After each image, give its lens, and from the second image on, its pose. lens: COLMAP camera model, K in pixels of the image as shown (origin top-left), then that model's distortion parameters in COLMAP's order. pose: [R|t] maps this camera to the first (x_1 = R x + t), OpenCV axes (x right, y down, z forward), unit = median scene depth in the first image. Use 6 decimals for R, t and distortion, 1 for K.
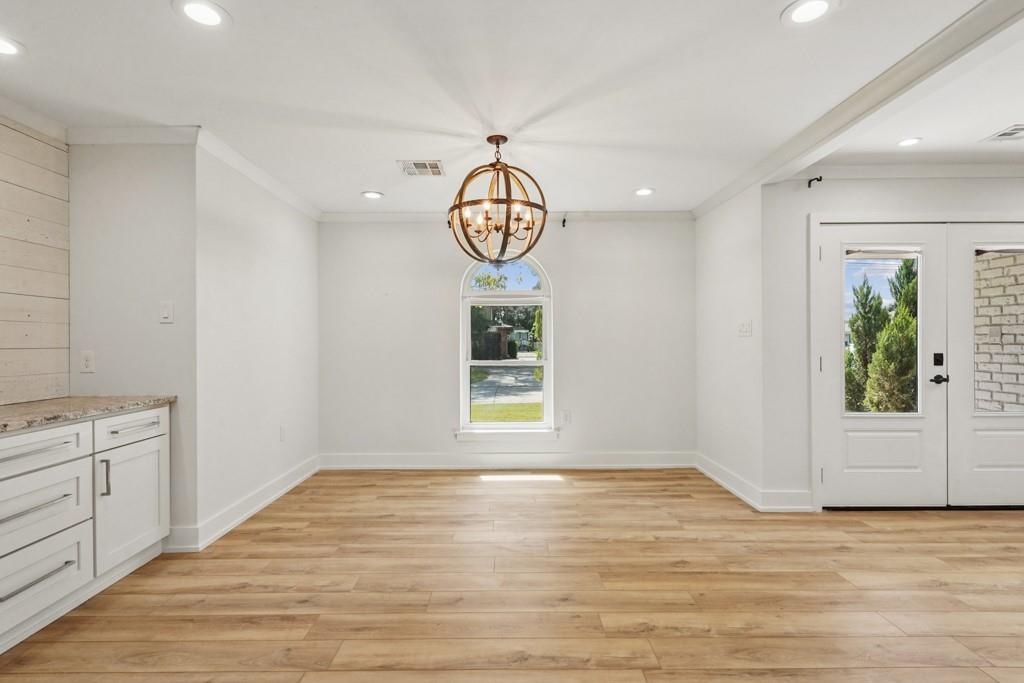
lens RADIAL K [[498.1, 0, 505.2], [0, 498.1, 341.5], [0, 0, 1]] dist [-0.005416, 0.001697]
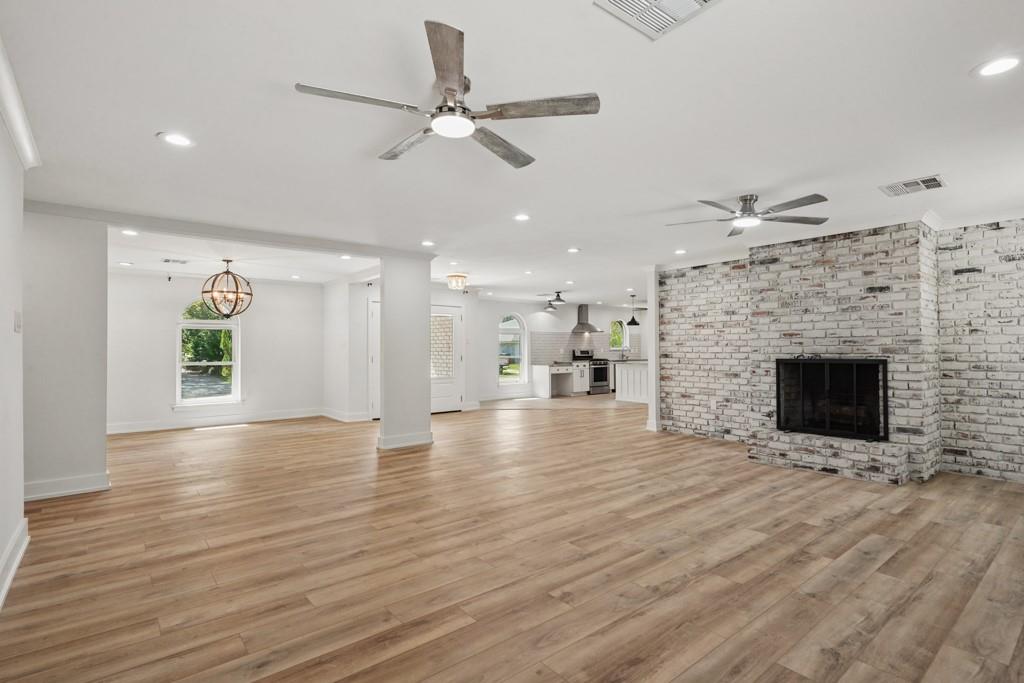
lens RADIAL K [[498.1, 0, 521.5], [0, 498.1, 341.7], [0, 0, 1]] dist [-0.005416, 0.001697]
pose [[0.761546, 0.009000, 0.648048, -0.432480], [0.004028, 0.999819, -0.018619, 0.007867], [-0.648098, 0.016790, 0.761372, -1.483785]]
